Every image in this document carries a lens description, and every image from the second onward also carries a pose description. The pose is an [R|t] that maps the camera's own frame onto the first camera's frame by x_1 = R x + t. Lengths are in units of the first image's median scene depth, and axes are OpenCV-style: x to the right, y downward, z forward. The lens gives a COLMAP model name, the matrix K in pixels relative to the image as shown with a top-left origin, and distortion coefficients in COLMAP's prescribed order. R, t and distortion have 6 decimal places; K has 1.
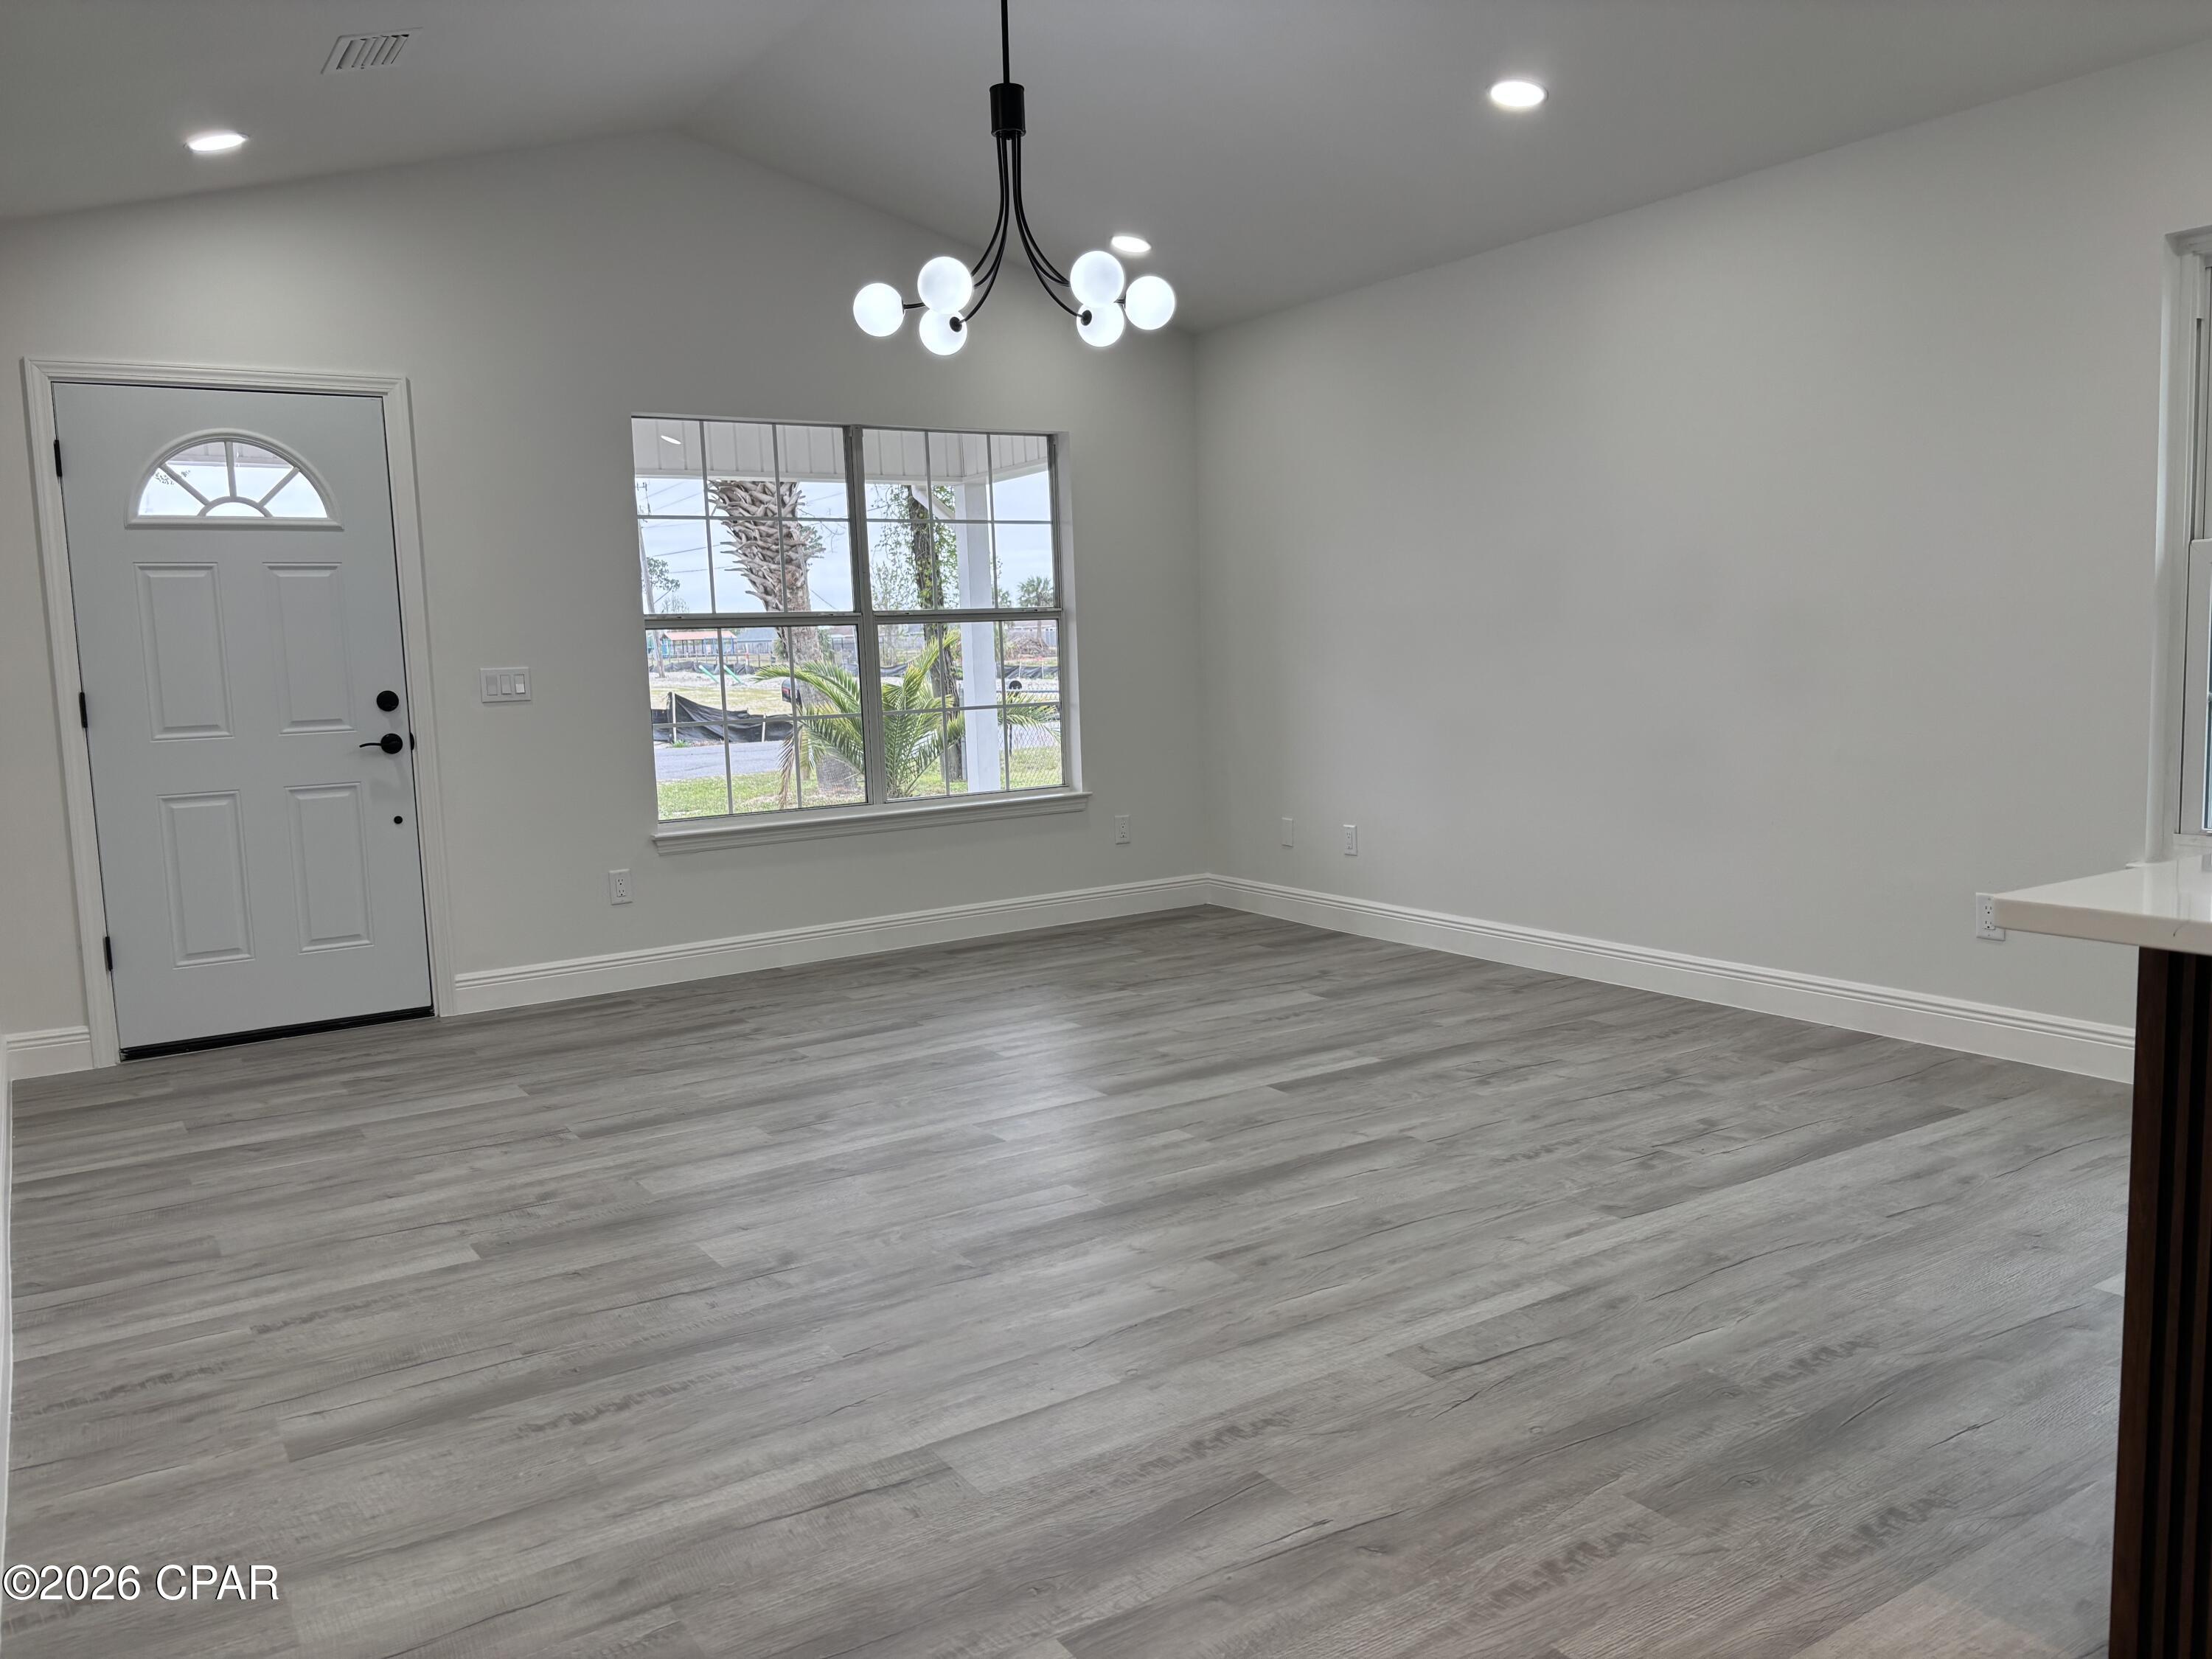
lens RADIAL K [[1683.8, 0, 1117.6], [0, 1683.8, 814.7], [0, 0, 1]] dist [0.043510, -0.057431]
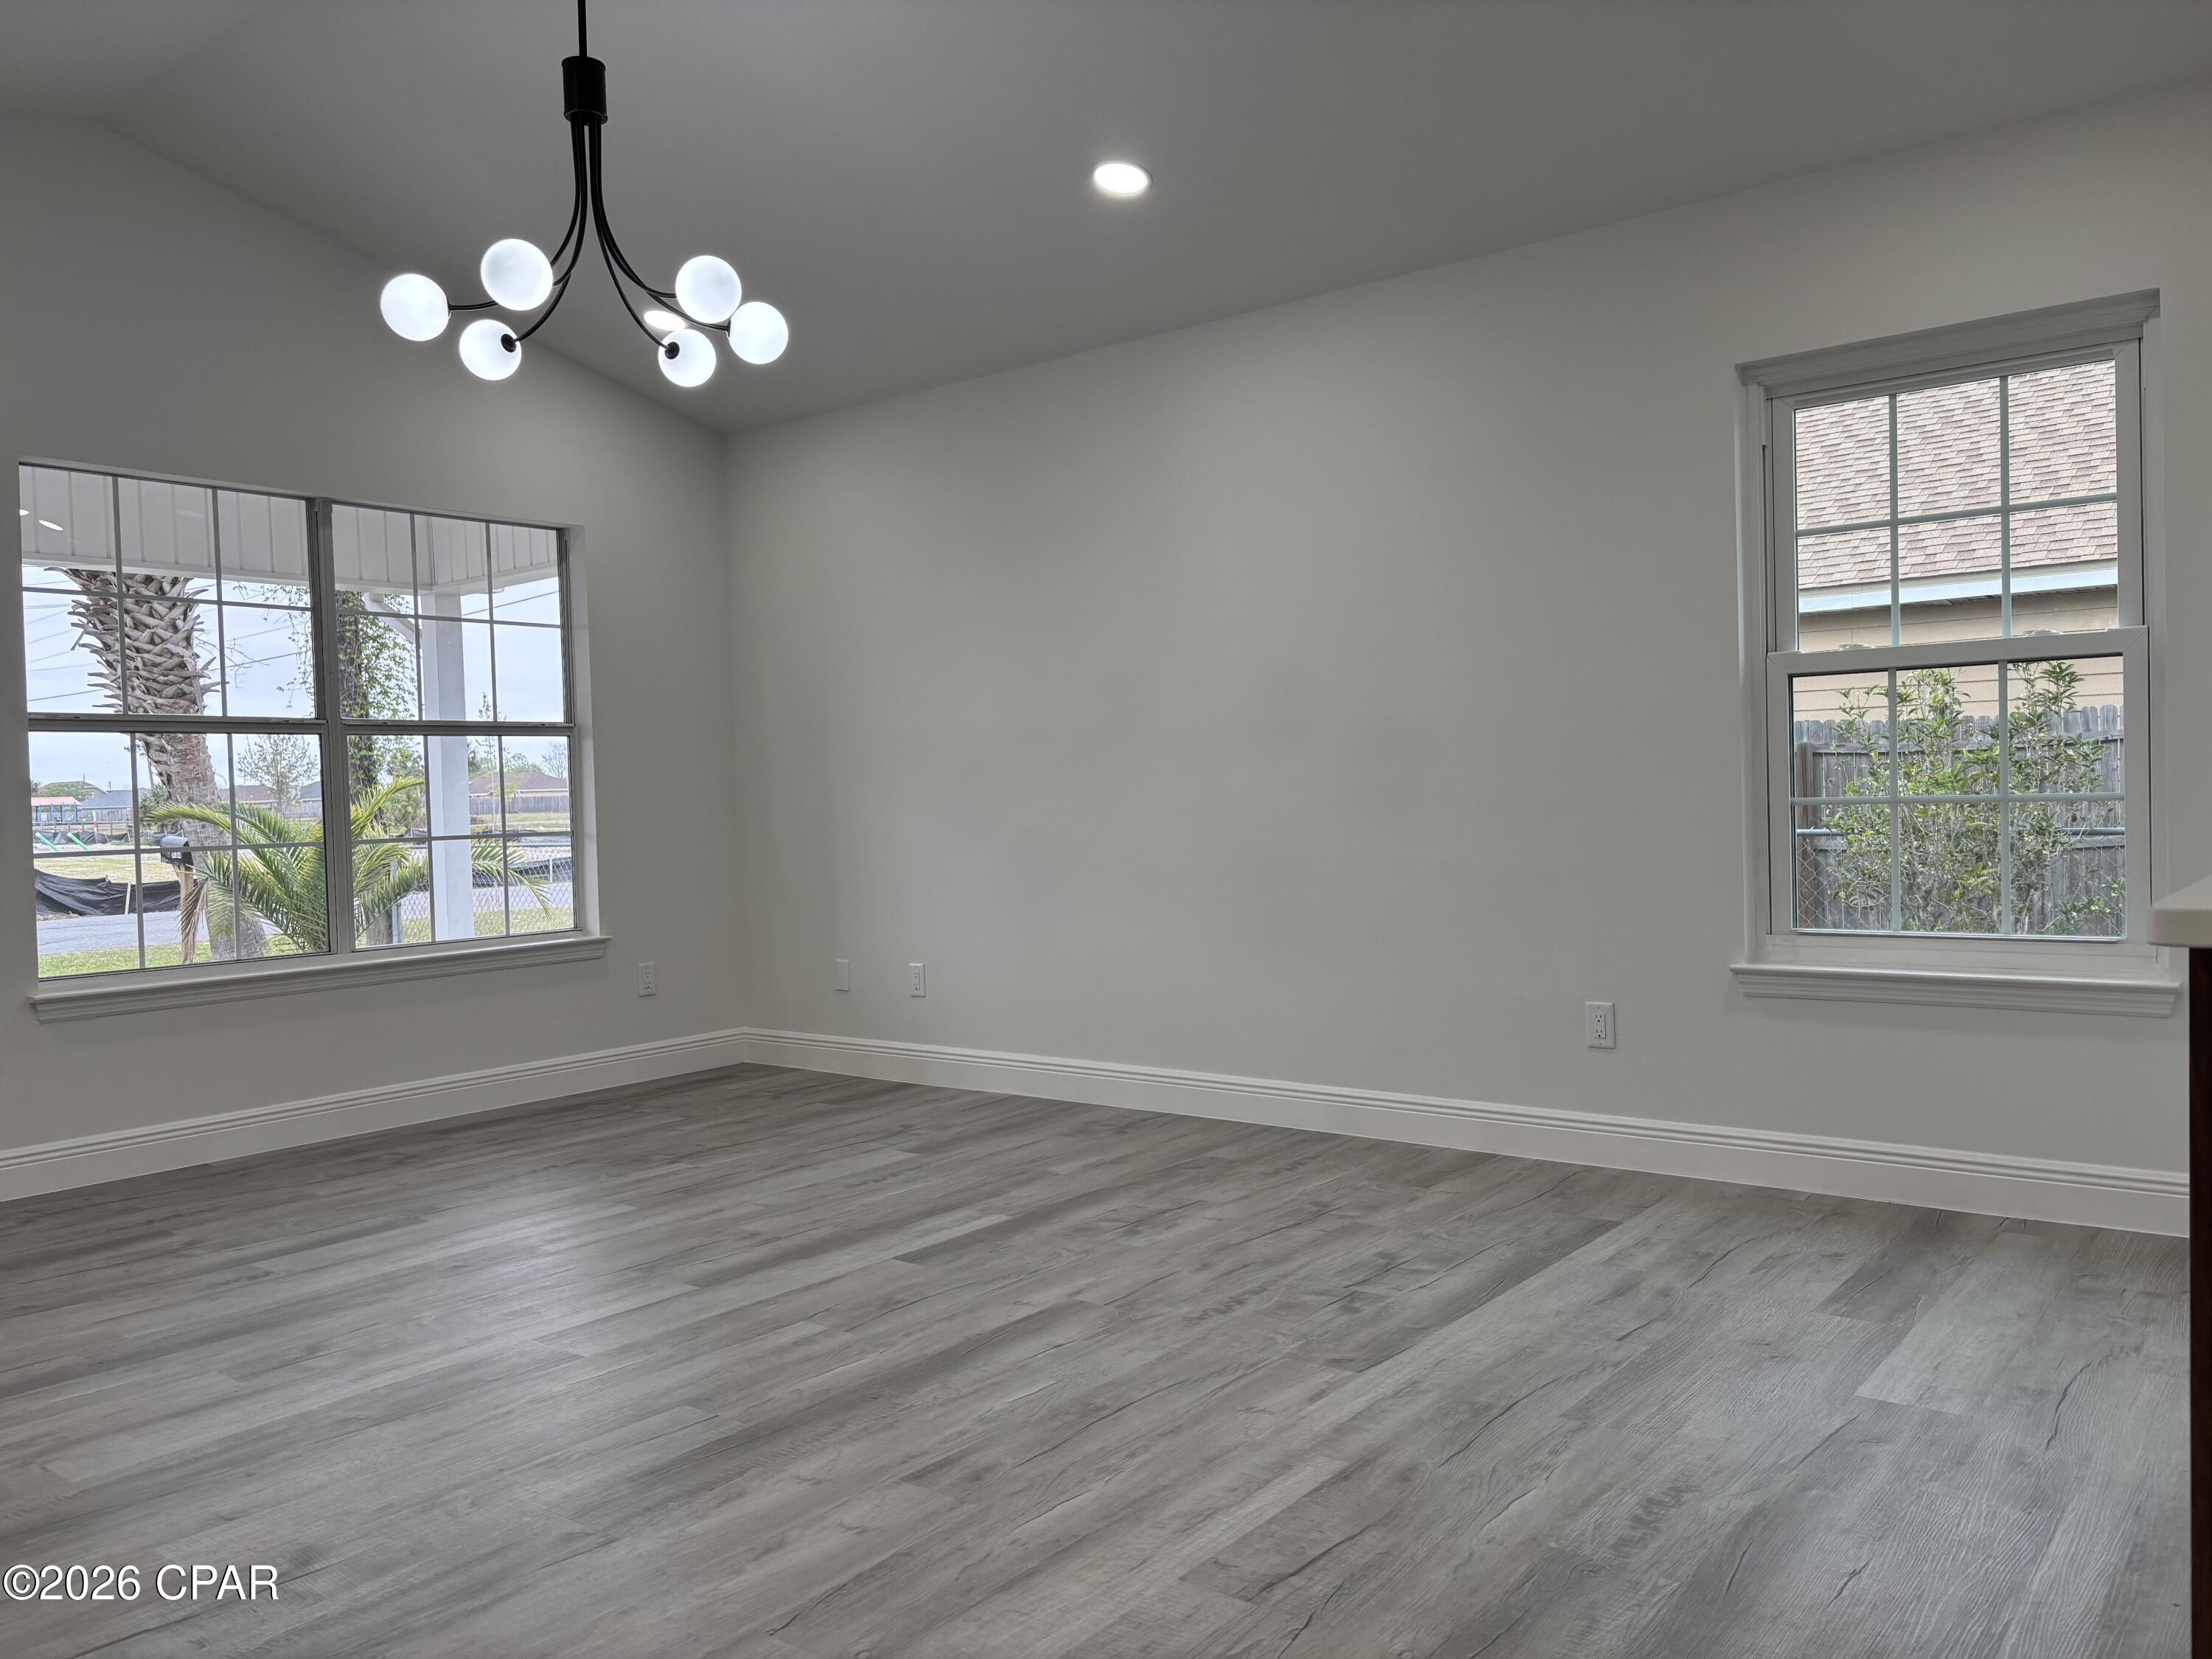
lens RADIAL K [[1683.8, 0, 1120.4], [0, 1683.8, 821.3], [0, 0, 1]] dist [0.043510, -0.057431]
pose [[0.946034, 0.002082, 0.324062, -0.083221], [0.029748, 0.995199, -0.093239, 0.027605], [-0.322700, 0.097848, 0.941430, 0.156881]]
